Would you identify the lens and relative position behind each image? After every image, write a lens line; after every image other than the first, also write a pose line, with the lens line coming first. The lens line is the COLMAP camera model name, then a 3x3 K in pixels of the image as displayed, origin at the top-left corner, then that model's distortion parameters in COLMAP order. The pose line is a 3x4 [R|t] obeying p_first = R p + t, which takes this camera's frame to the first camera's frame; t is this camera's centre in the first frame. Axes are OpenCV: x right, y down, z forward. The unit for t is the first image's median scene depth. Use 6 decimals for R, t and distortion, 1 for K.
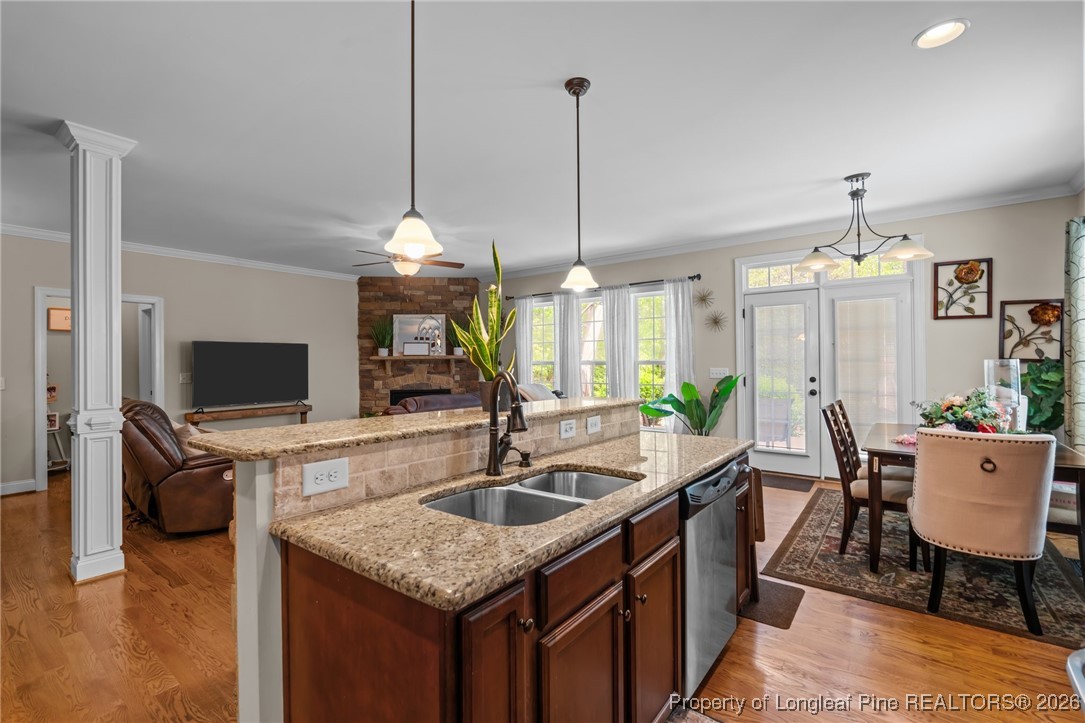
lens RADIAL K [[476.1, 0, 537.7], [0, 476.1, 359.7], [0, 0, 1]] dist [-0.010309, 0.000384]
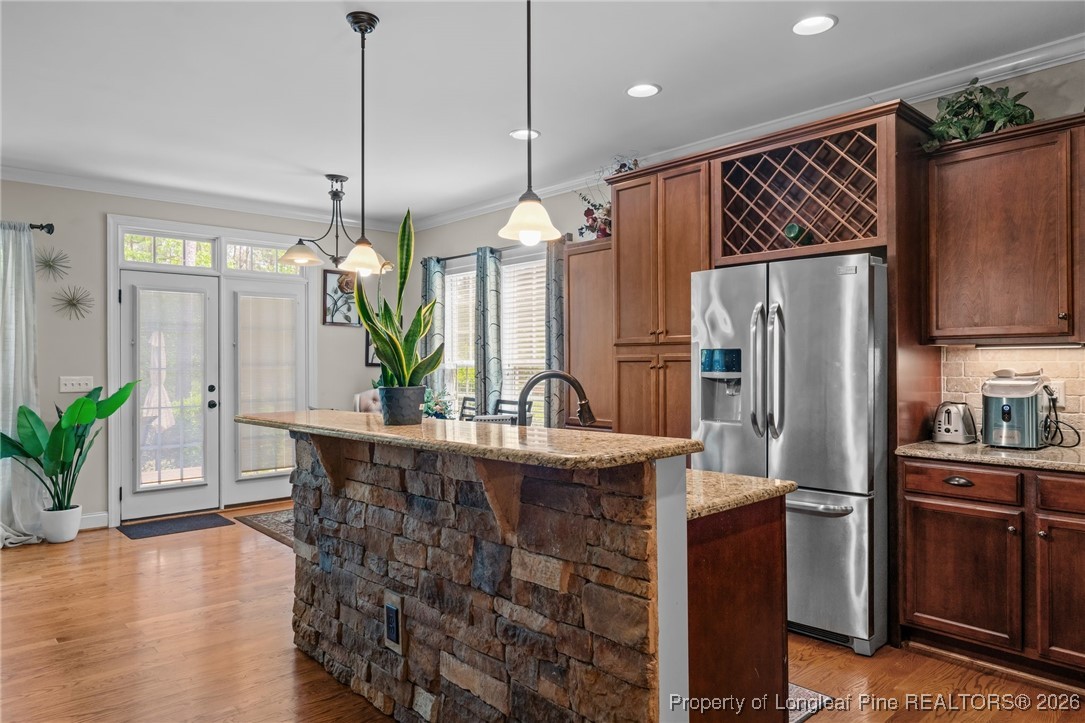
lens RADIAL K [[708.0, 0, 544.4], [0, 708.0, 359.1], [0, 0, 1]] dist [0.005735, 0.001301]
pose [[0.161589, 0.012261, 0.986782, -0.546566], [0.000200, 0.999922, -0.012457, 0.007925], [-0.986858, 0.002210, 0.161574, 0.259349]]
